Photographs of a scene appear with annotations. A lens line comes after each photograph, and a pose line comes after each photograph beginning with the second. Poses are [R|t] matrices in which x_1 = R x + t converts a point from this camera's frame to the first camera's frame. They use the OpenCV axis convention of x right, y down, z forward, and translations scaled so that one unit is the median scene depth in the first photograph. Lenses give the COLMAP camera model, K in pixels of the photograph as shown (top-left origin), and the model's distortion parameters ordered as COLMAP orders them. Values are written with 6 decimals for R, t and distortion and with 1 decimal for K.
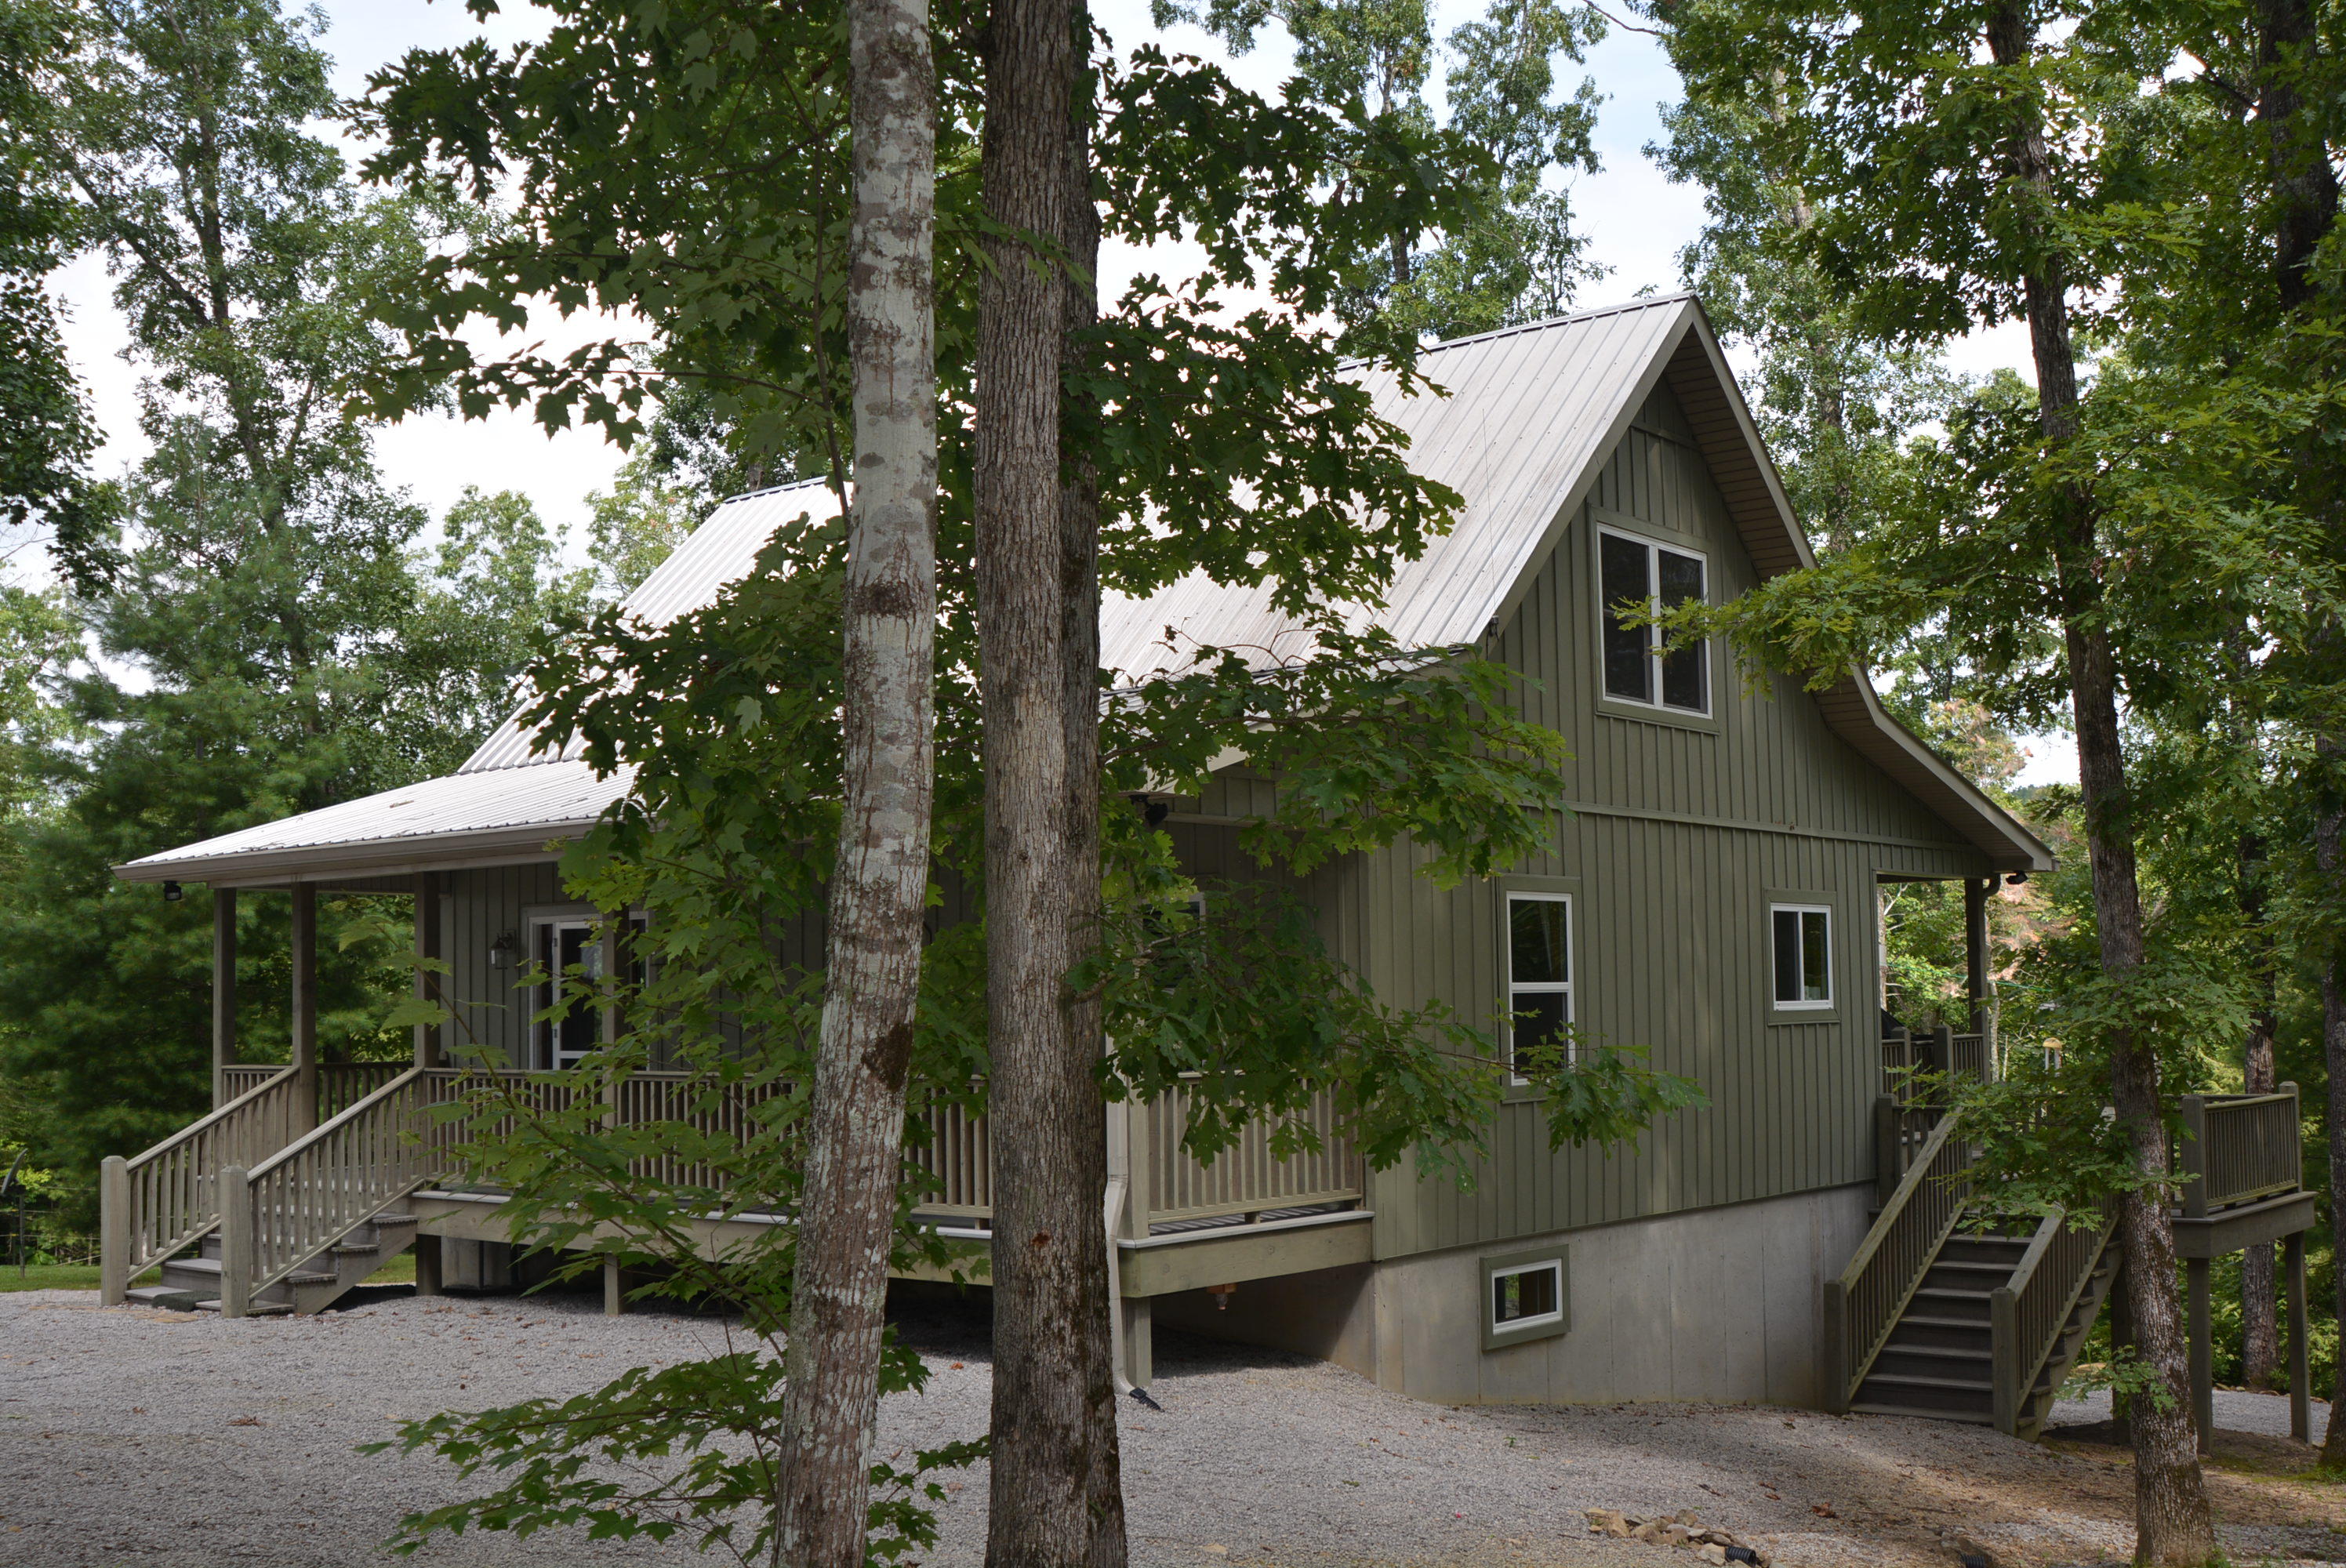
lens RADIAL K [[2460.1, 0, 1163.4], [0, 2460.1, 783.2], [0, 0, 1]] dist [-0.097998, 0.000000]
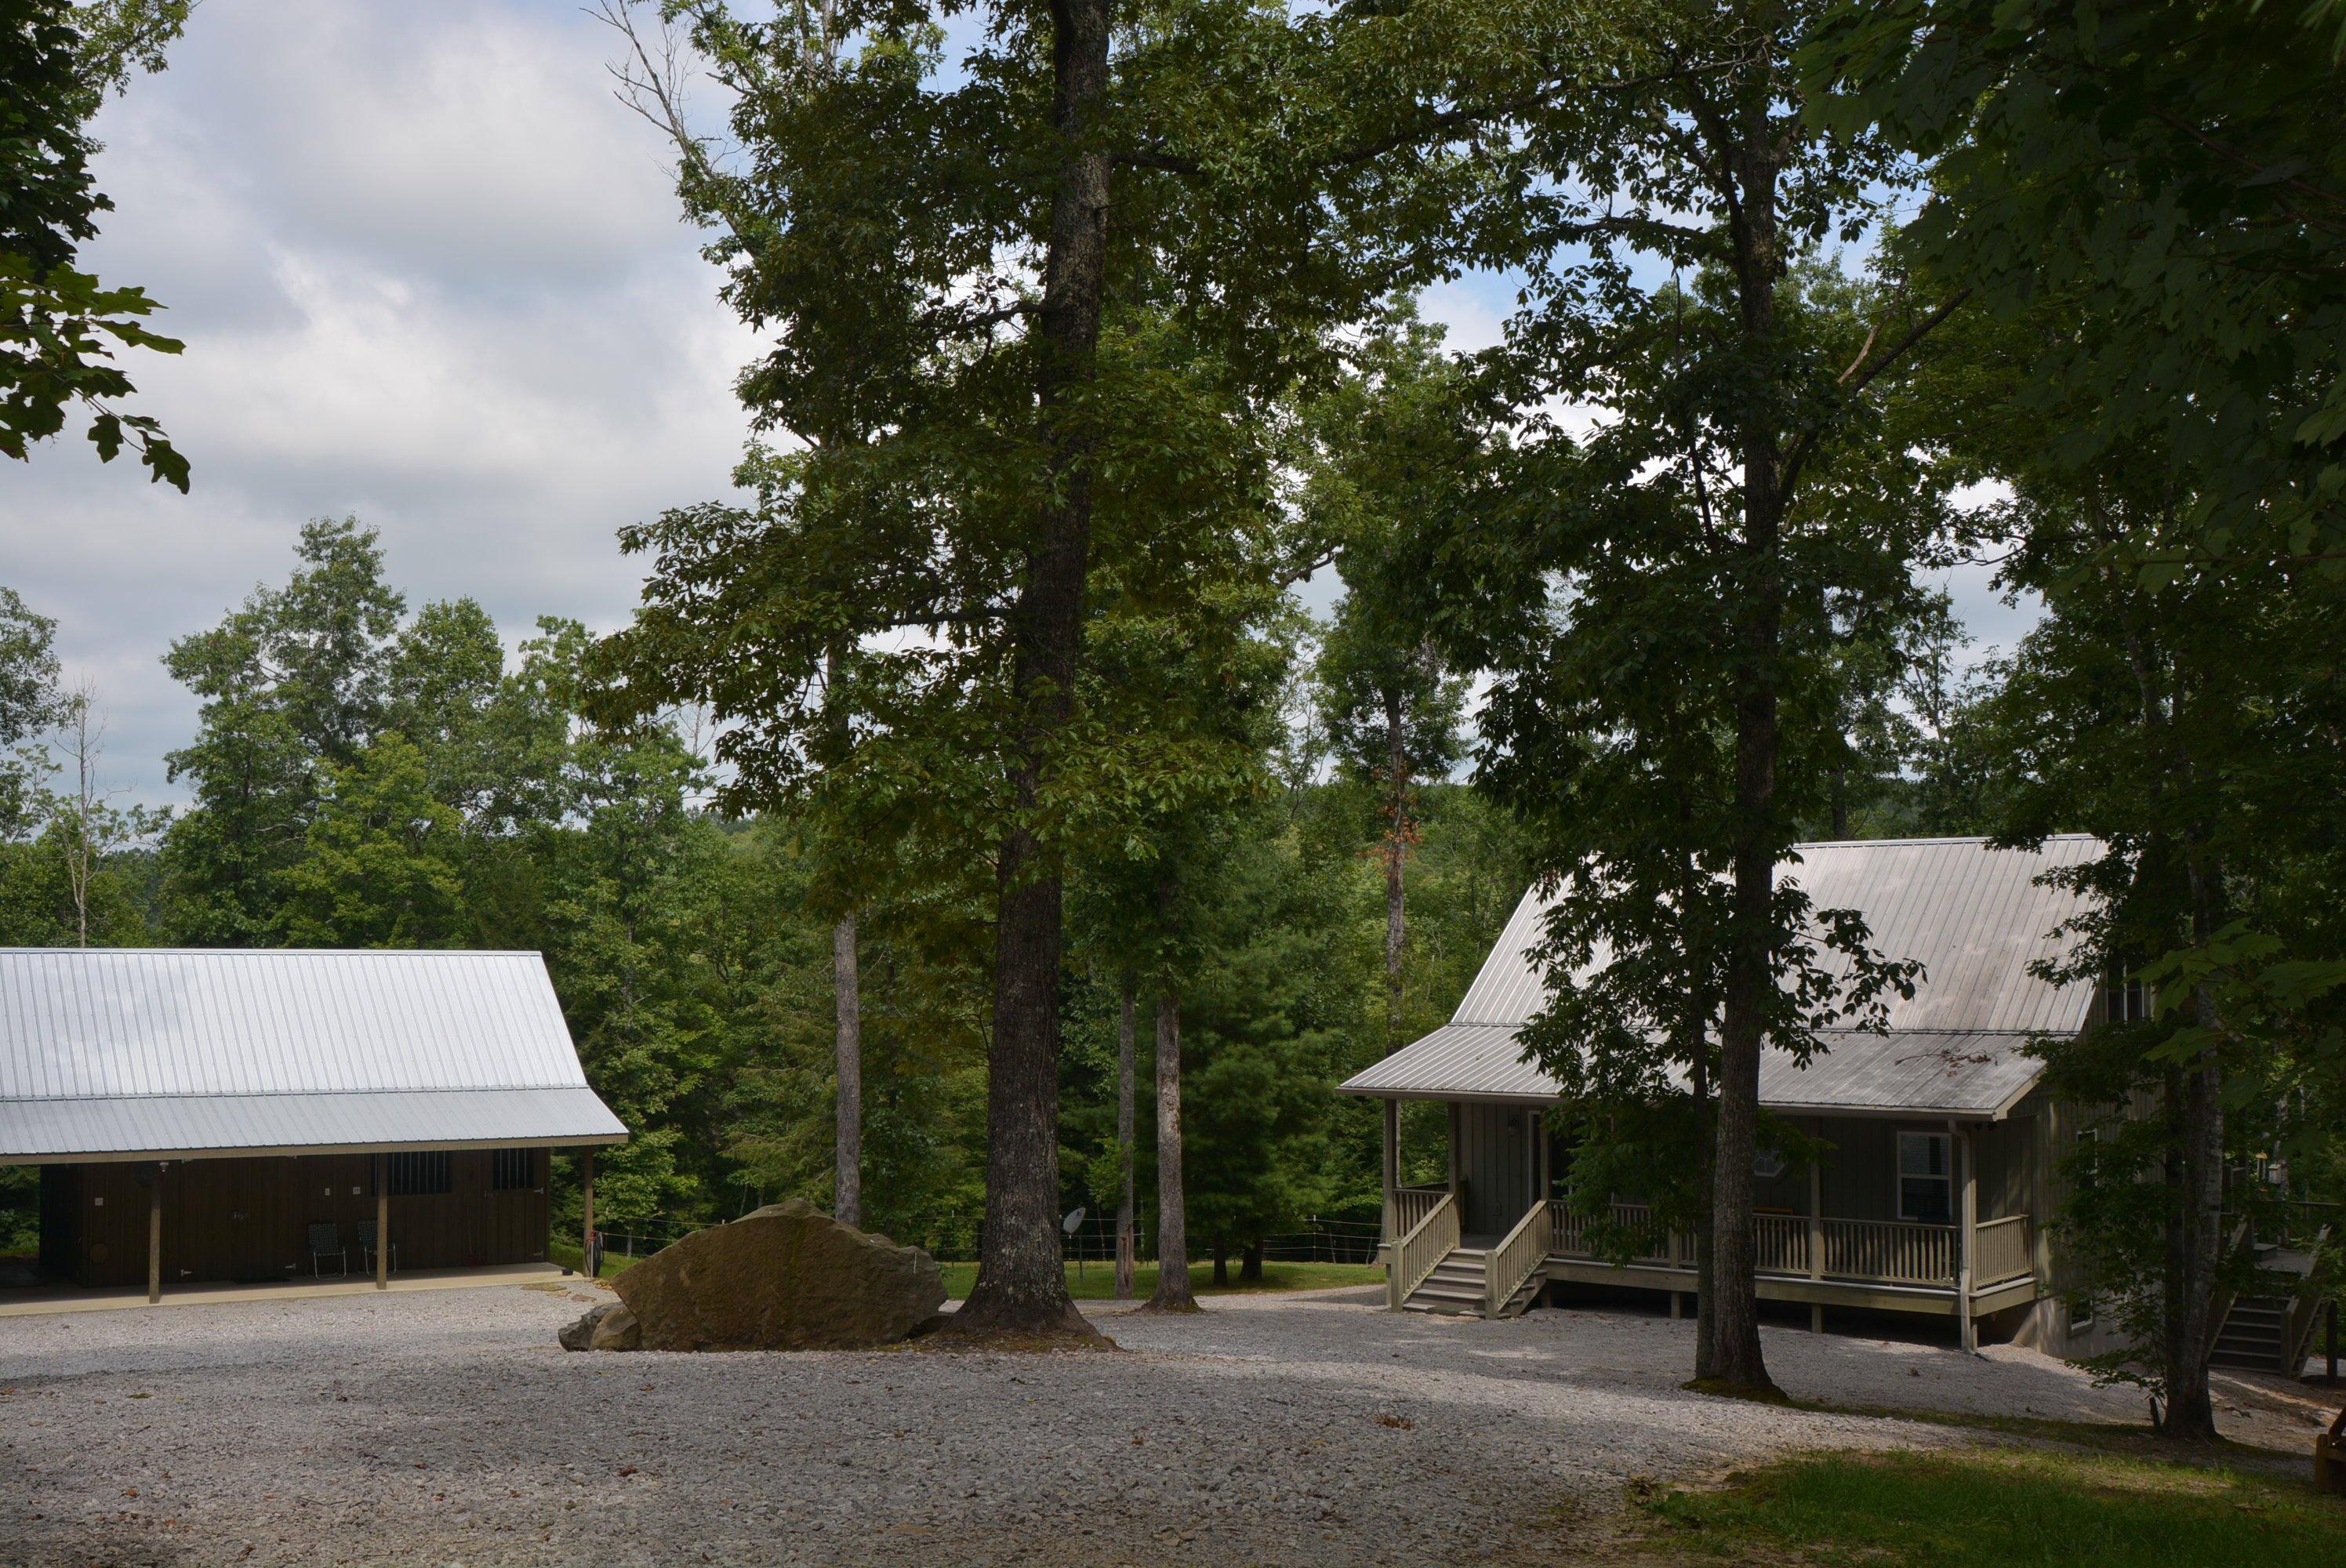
lens RADIAL K [[2460.1, 0, 1168.8], [0, 2460.1, 793.7], [0, 0, 1]] dist [-0.097998, 0.000000]
pose [[0.999729, 0.015873, -0.017023, -0.583126], [-0.015516, 0.999660, 0.020932, -0.264812], [0.017350, -0.020663, 0.999636, -1.076970]]
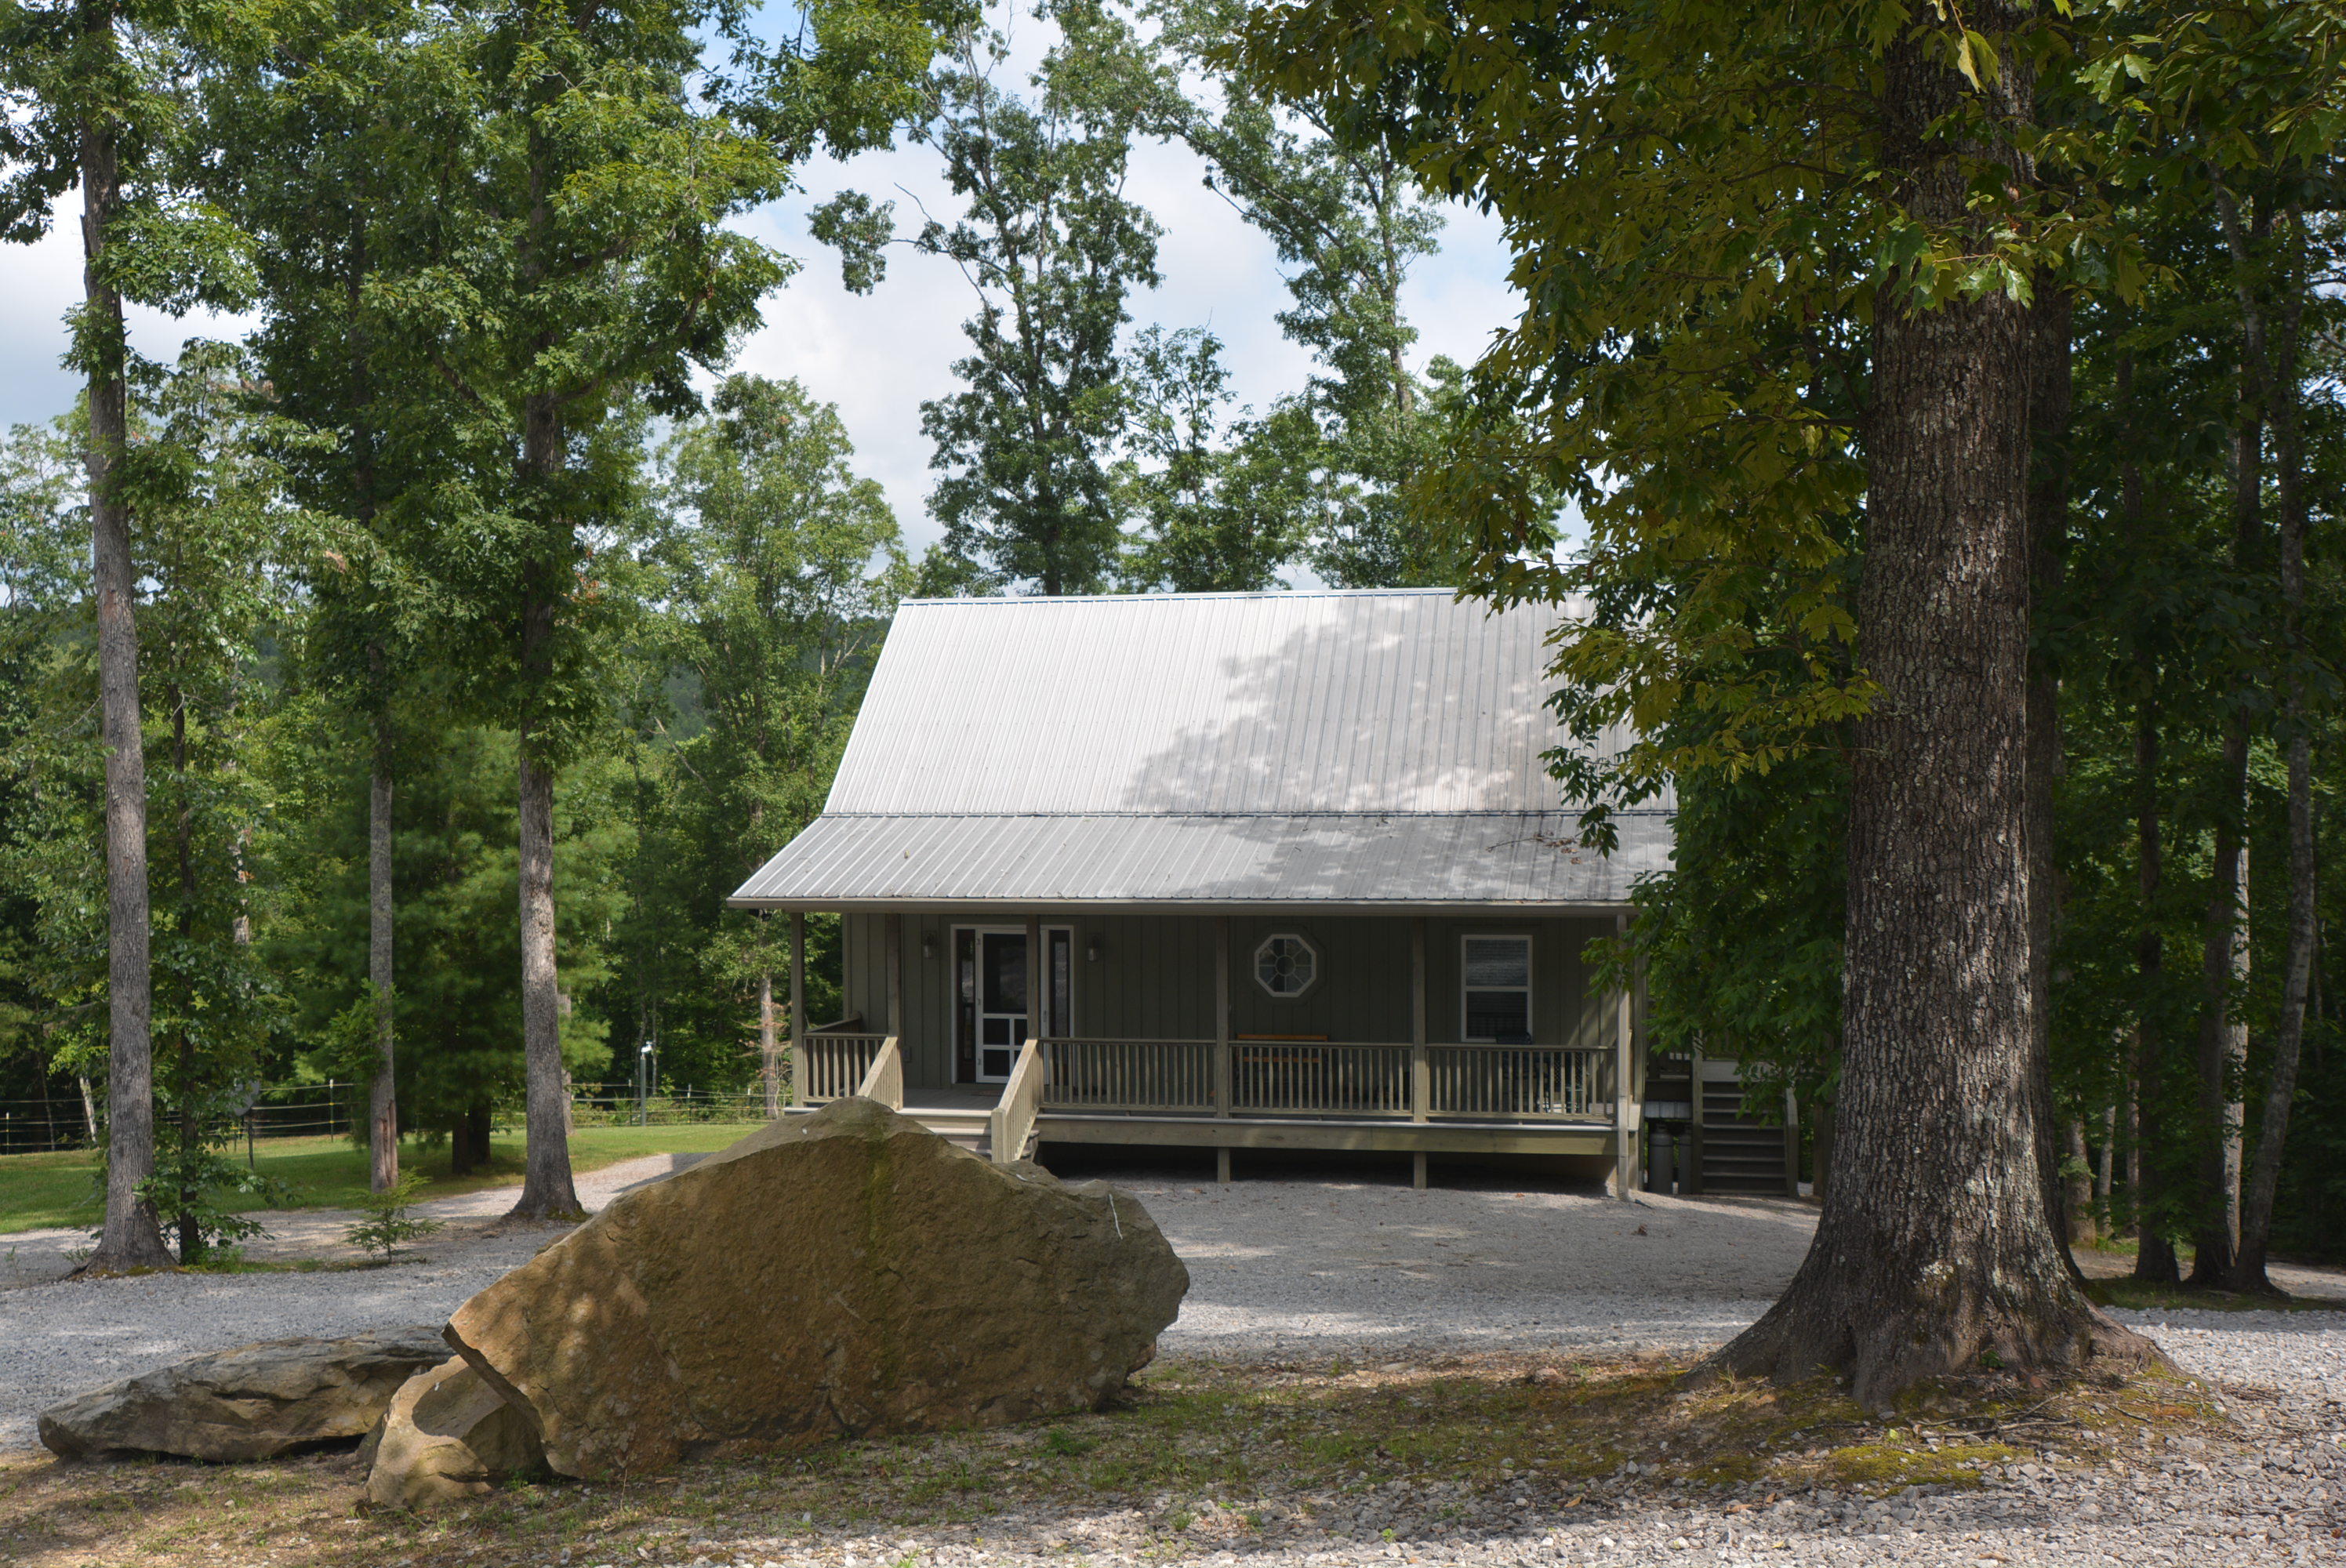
lens RADIAL K [[2460.1, 0, 1117.2], [0, 2460.1, 772.6], [0, 0, 1]] dist [-0.097998, 0.000000]
pose [[0.894353, 0.015657, 0.447088, -0.952643], [-0.048512, 0.996888, 0.062133, -0.155092], [-0.444724, -0.077258, 0.892330, -0.436310]]
